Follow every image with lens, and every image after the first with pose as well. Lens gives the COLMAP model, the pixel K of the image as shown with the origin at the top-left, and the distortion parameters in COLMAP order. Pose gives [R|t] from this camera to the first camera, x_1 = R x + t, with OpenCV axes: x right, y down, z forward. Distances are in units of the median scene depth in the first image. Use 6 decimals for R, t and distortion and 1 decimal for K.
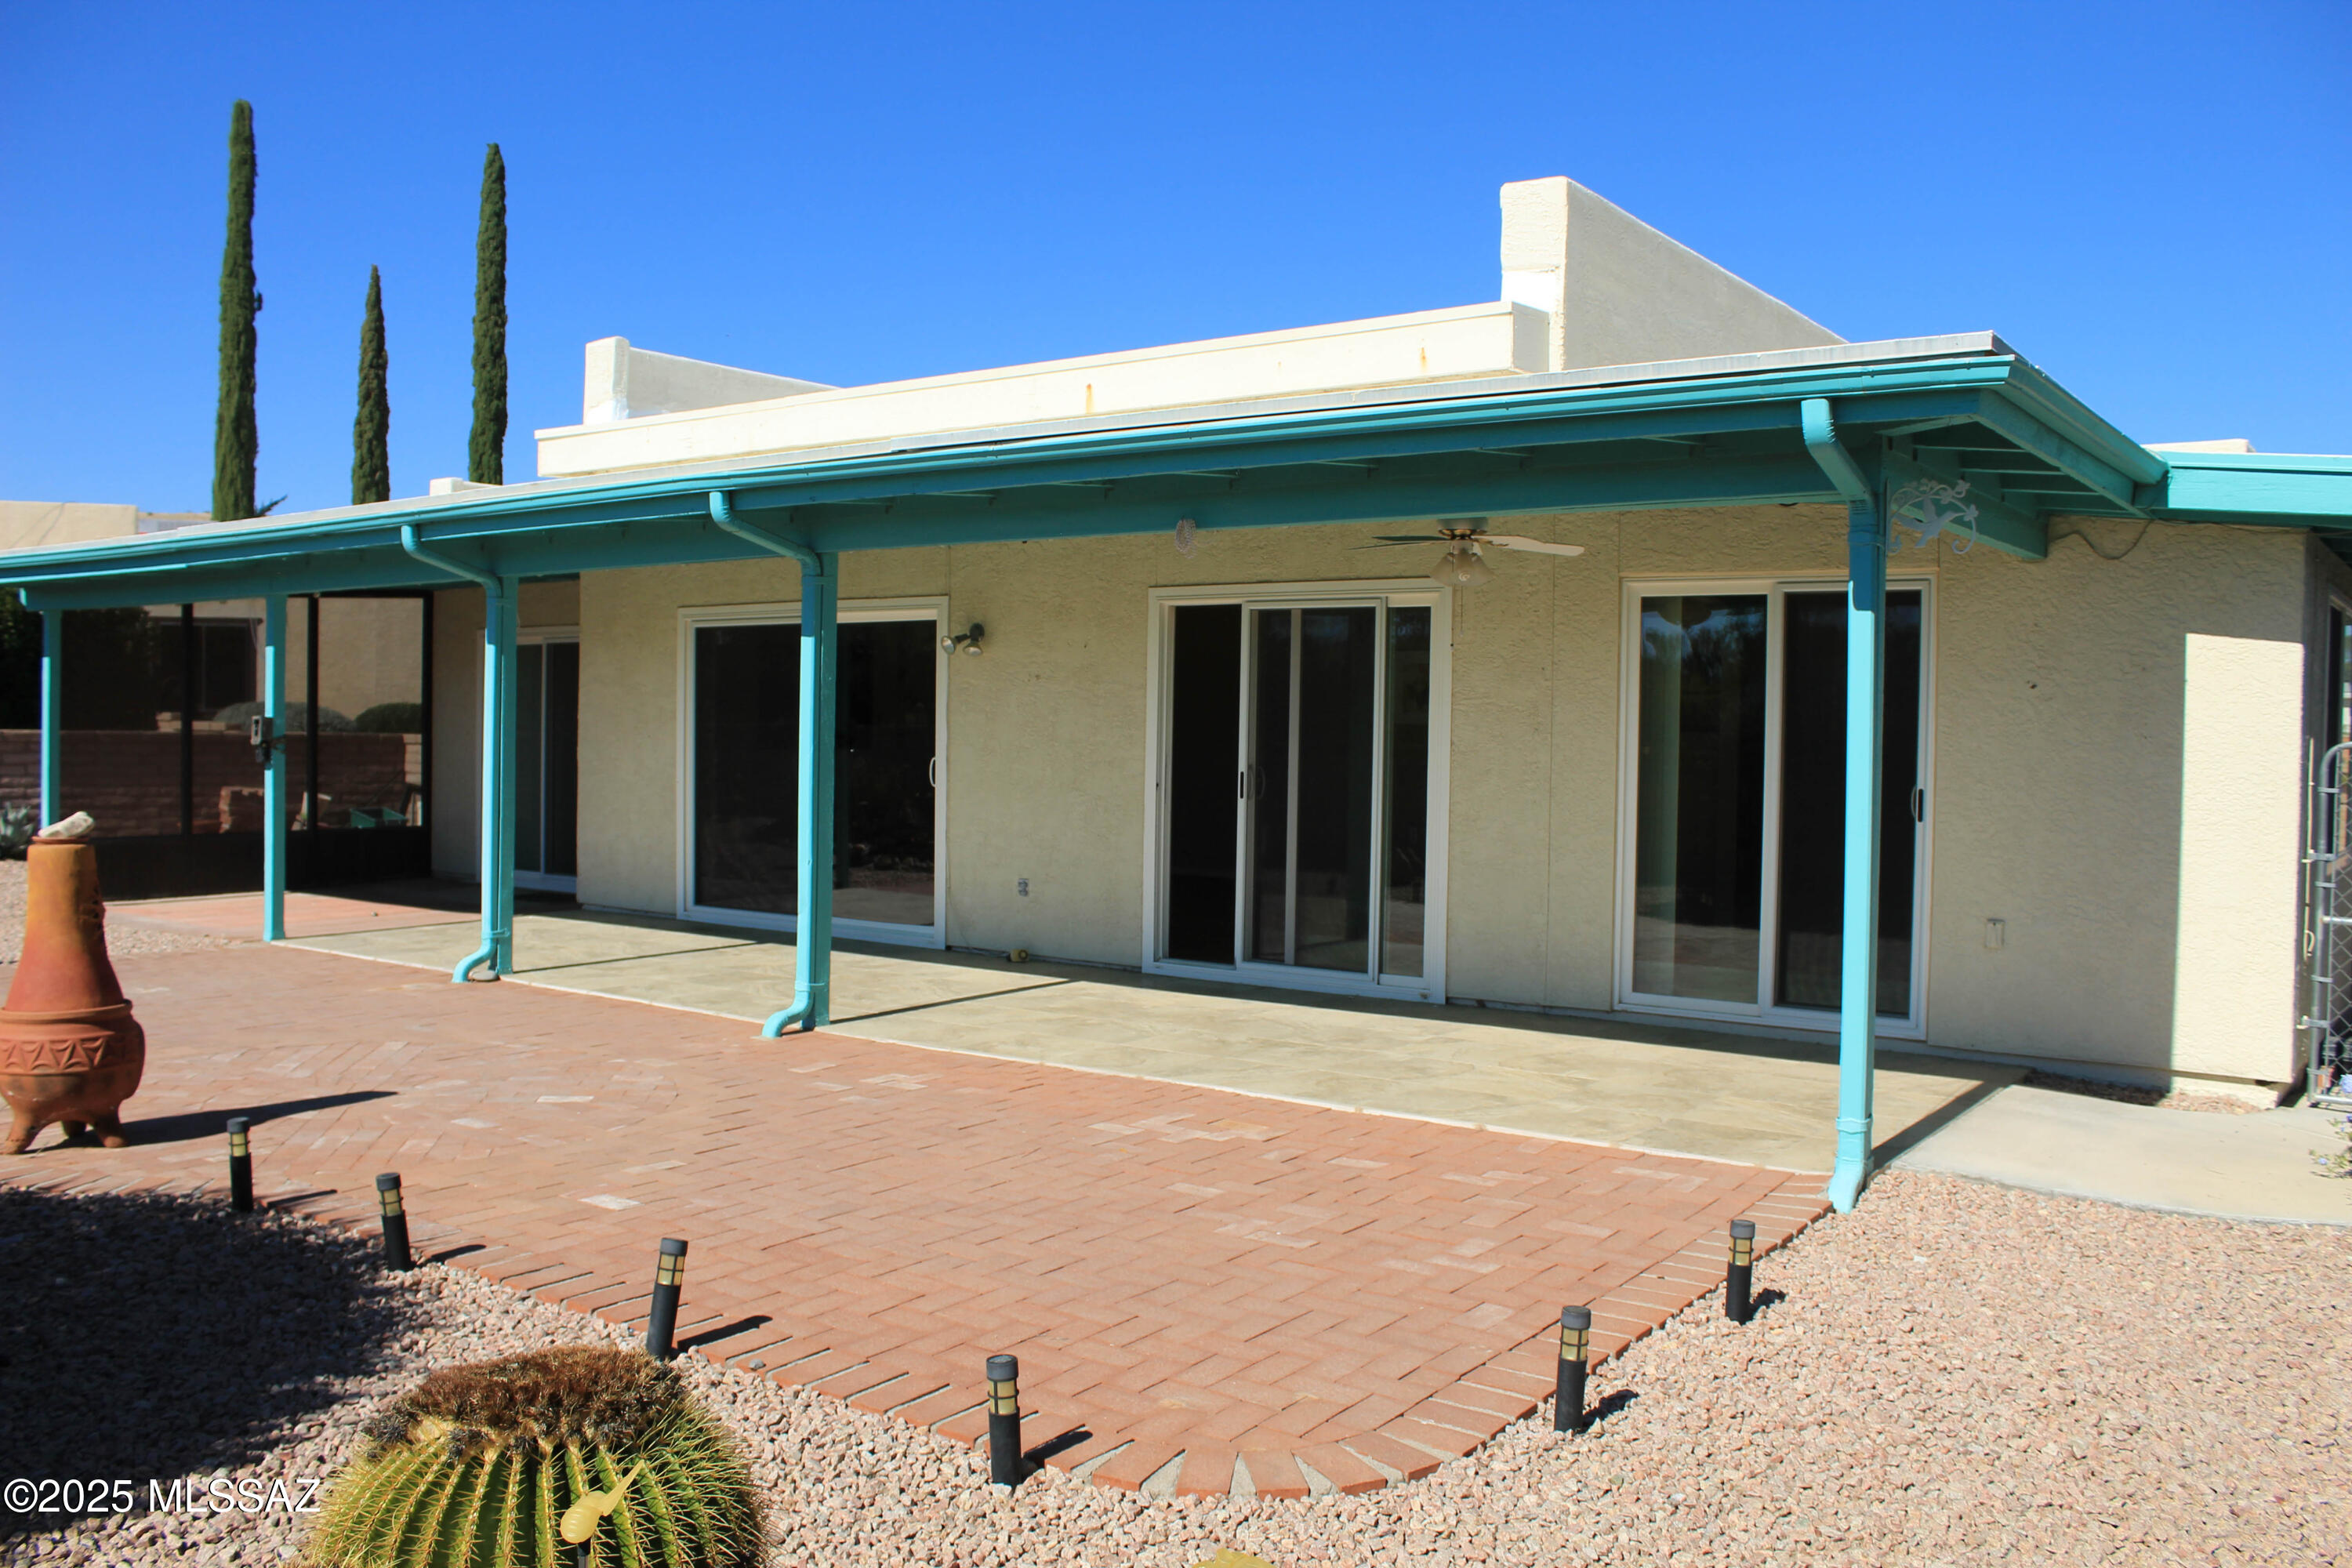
lens RADIAL K [[2018.1, 0, 1182.8], [0, 2018.1, 779.4], [0, 0, 1]] dist [-0.169652, 0.166820]
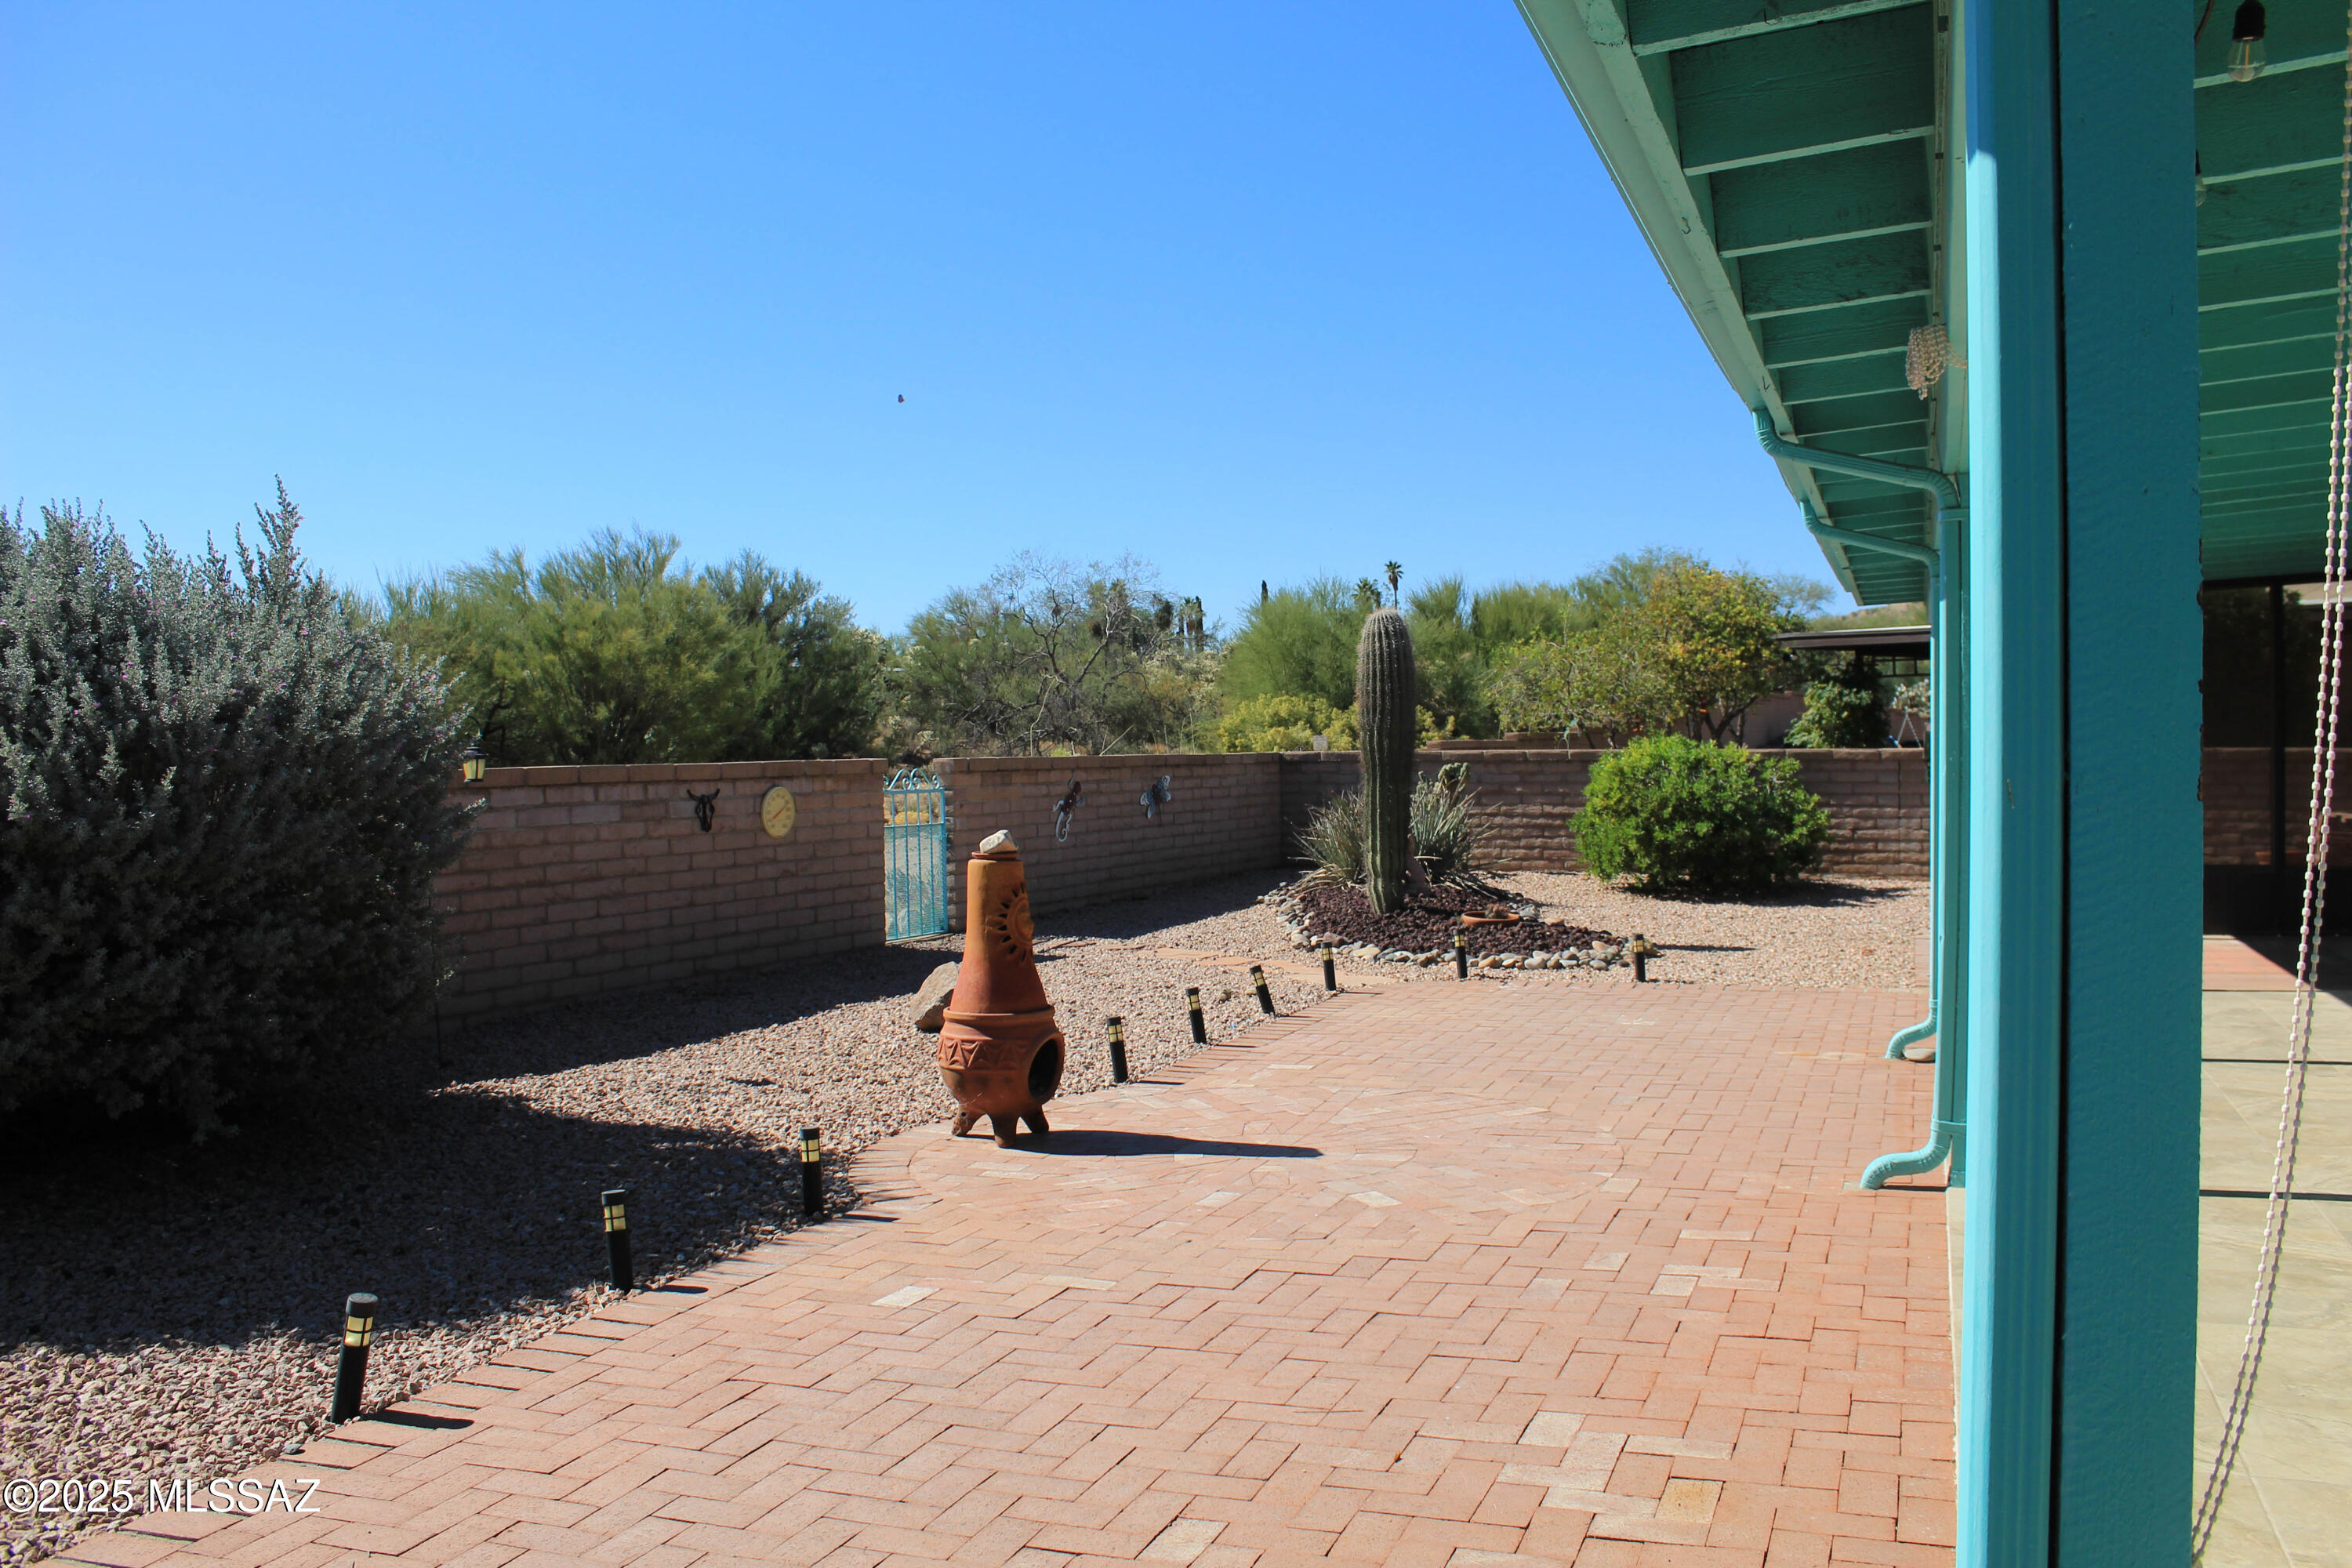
lens RADIAL K [[2018.1, 0, 1182.8], [0, 2018.1, 779.4], [0, 0, 1]] dist [-0.169652, 0.166820]
pose [[0.286835, 0.007258, -0.957953, 0.571480], [-0.015538, 0.999875, 0.002923, -0.016427], [0.957854, 0.014046, 0.286912, 0.858598]]
